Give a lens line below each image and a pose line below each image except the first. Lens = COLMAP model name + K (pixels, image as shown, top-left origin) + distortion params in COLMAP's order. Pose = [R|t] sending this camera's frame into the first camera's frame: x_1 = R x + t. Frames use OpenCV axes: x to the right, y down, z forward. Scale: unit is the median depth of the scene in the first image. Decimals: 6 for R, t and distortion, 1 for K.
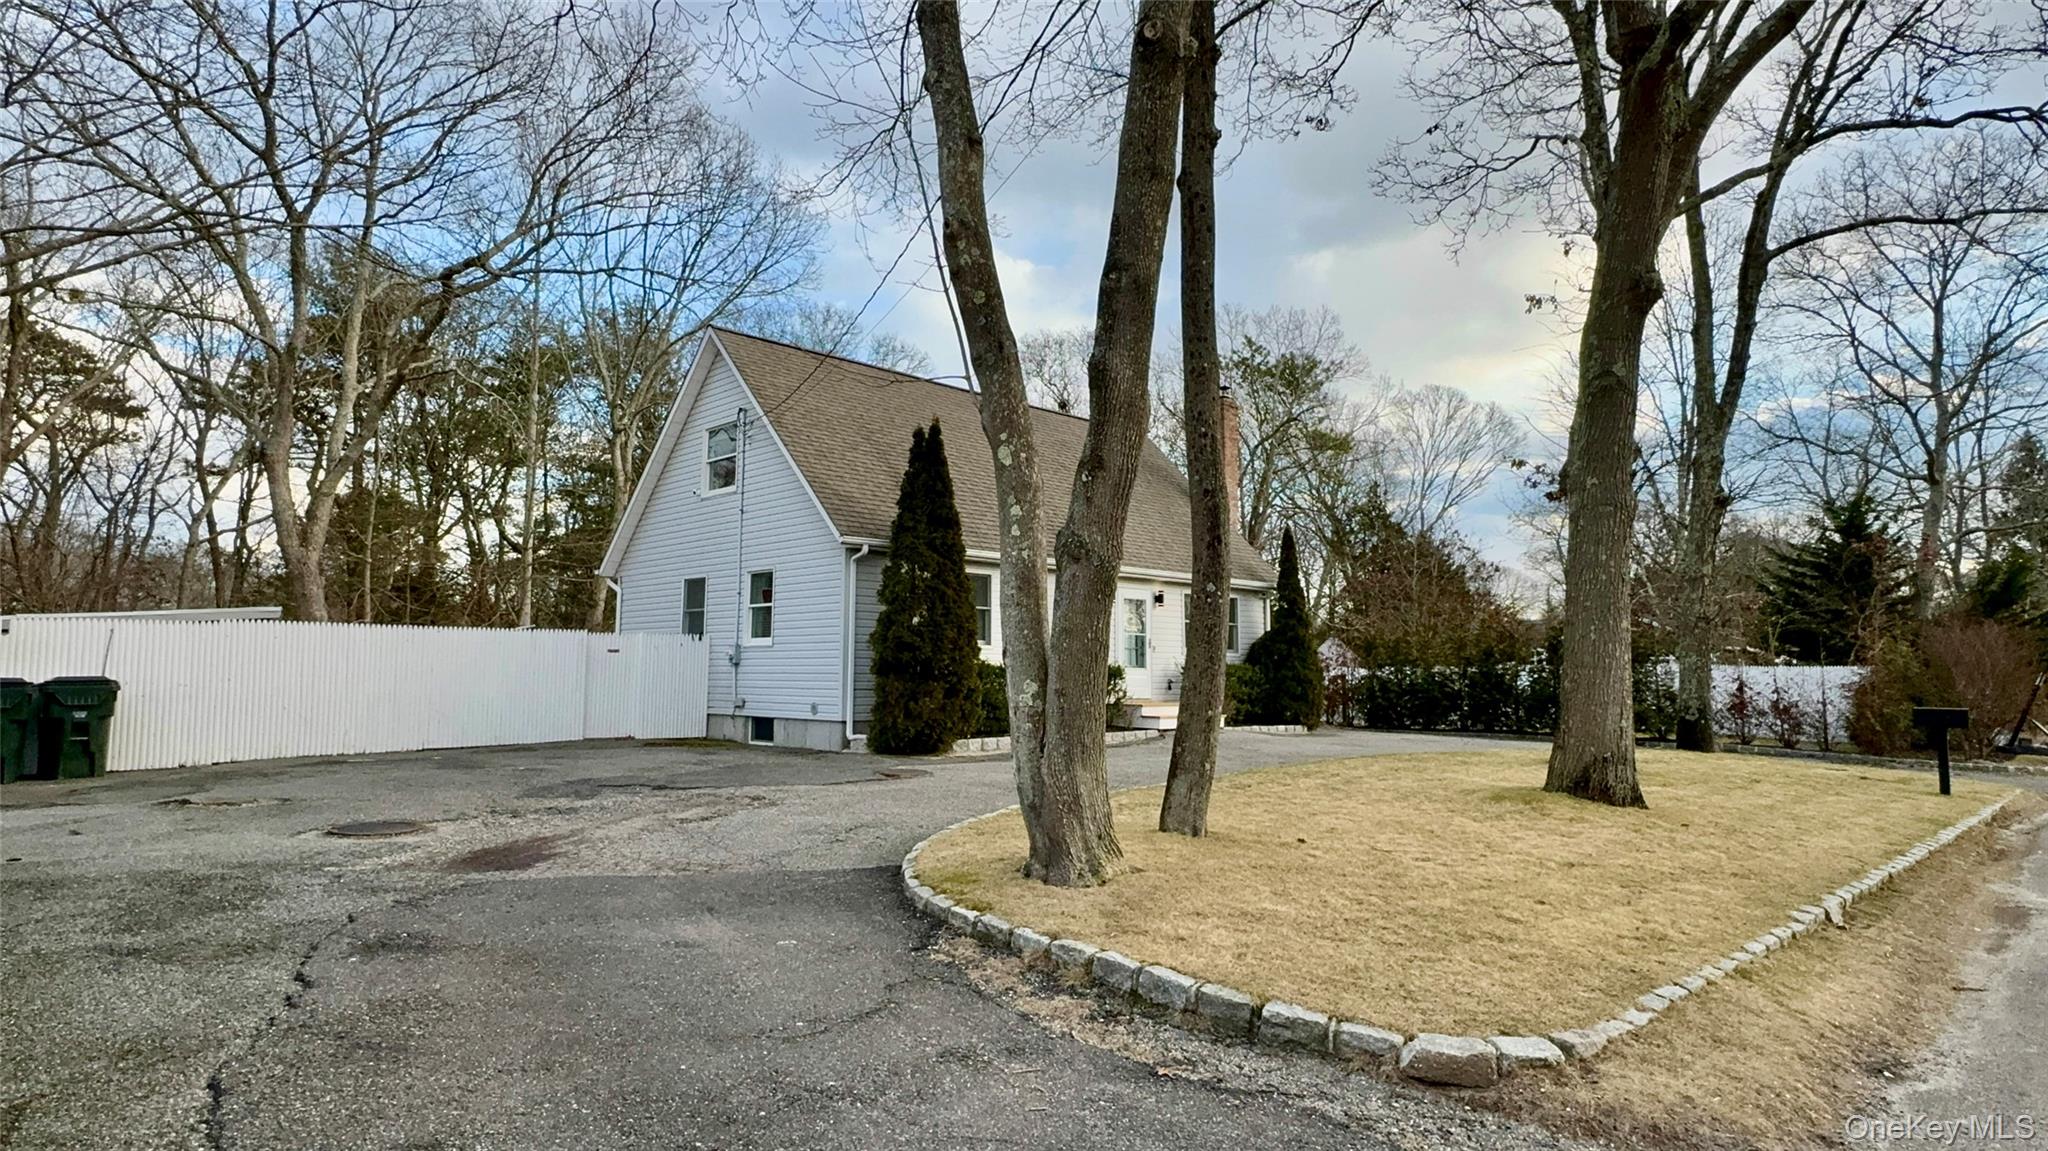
lens RADIAL K [[1121.9, 0, 1024.0], [0, 1121.9, 575.5], [0, 0, 1]] dist [0.001525, 0.000199]
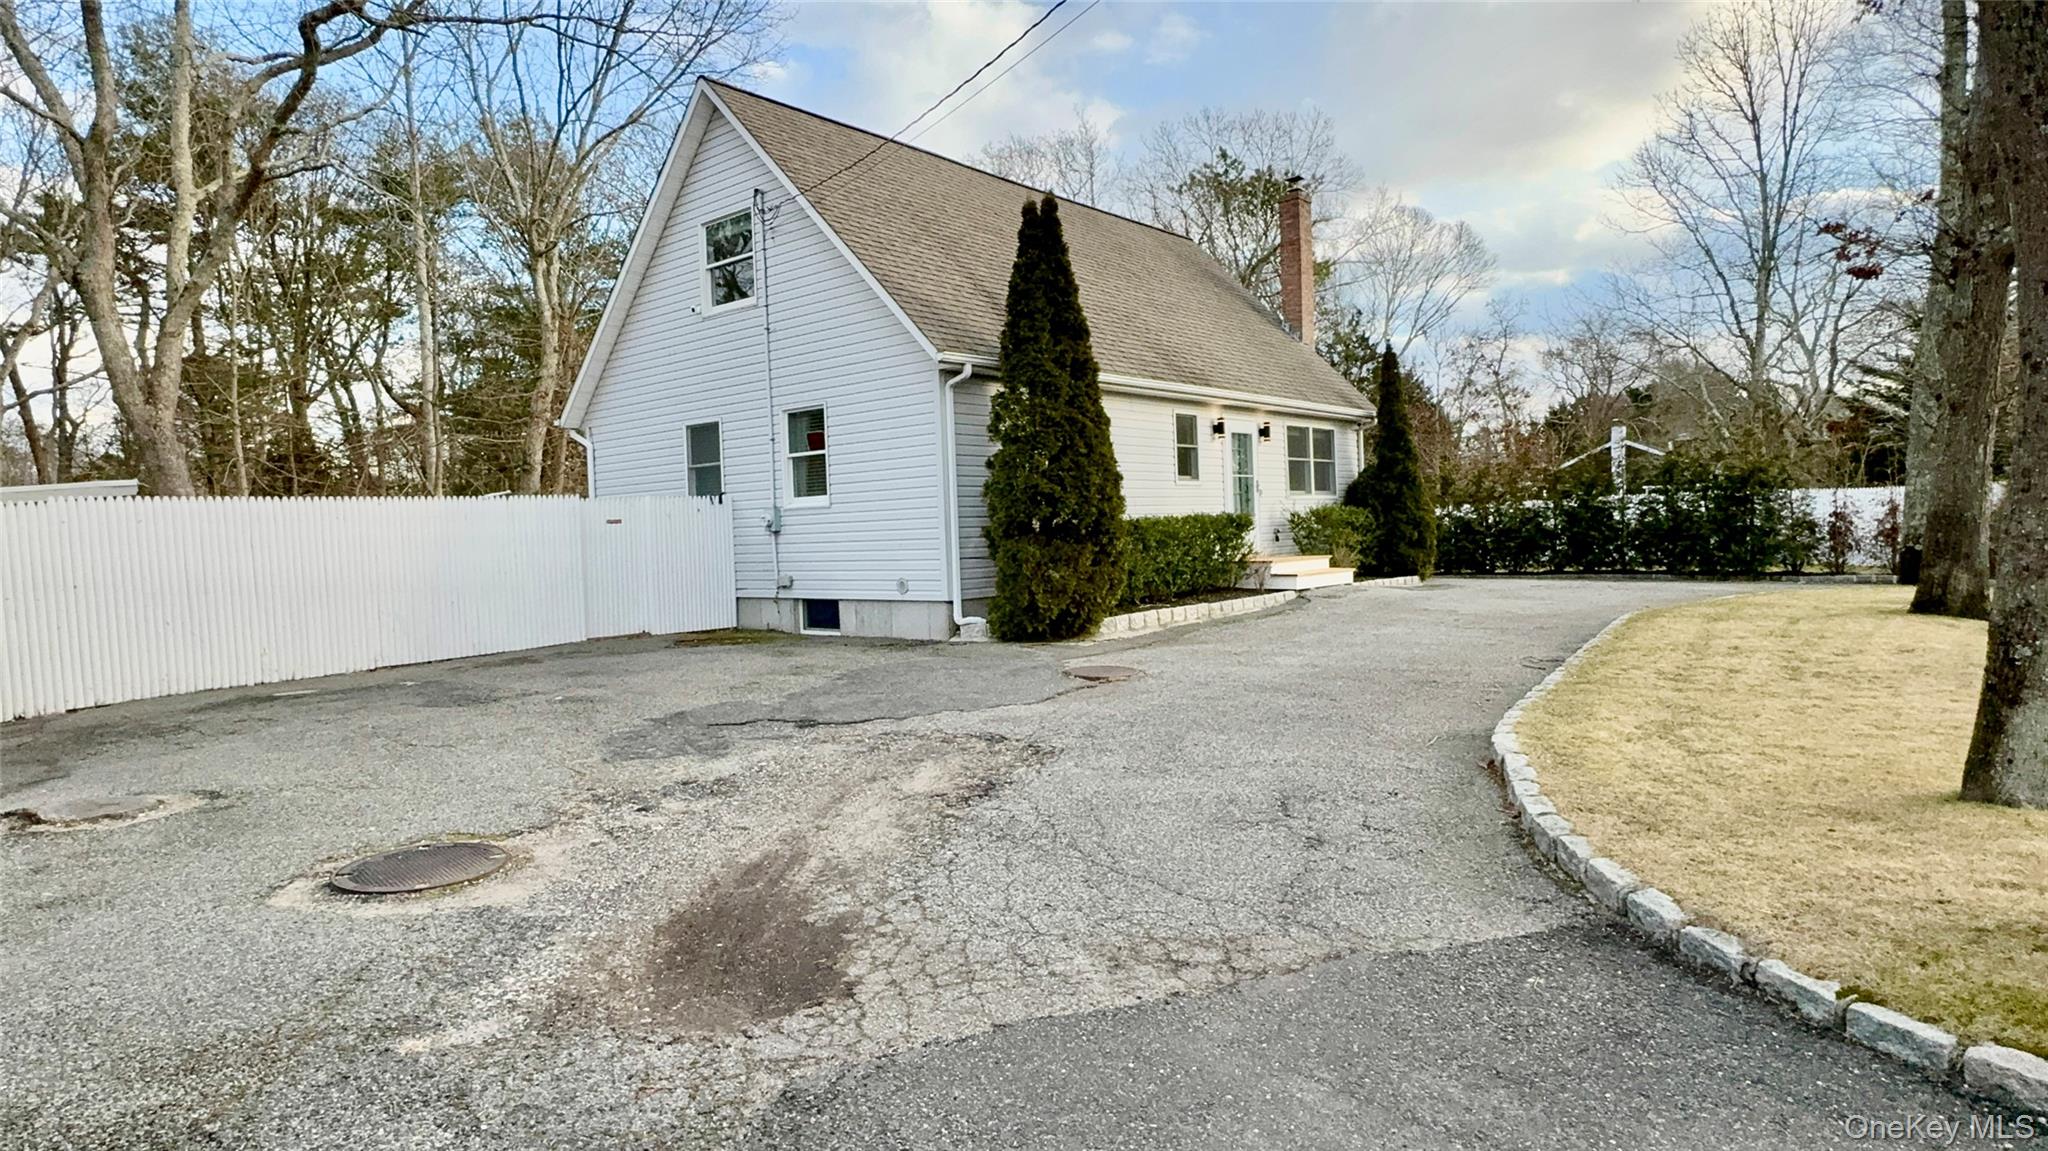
lens RADIAL K [[1121.9, 0, 1024.0], [0, 1121.9, 575.5], [0, 0, 1]] dist [0.001525, 0.000199]
pose [[0.994857, -0.046344, 0.090060, -0.148852], [0.034422, 0.990956, 0.129694, 0.013566], [-0.095256, -0.125927, 0.987456, 0.207473]]
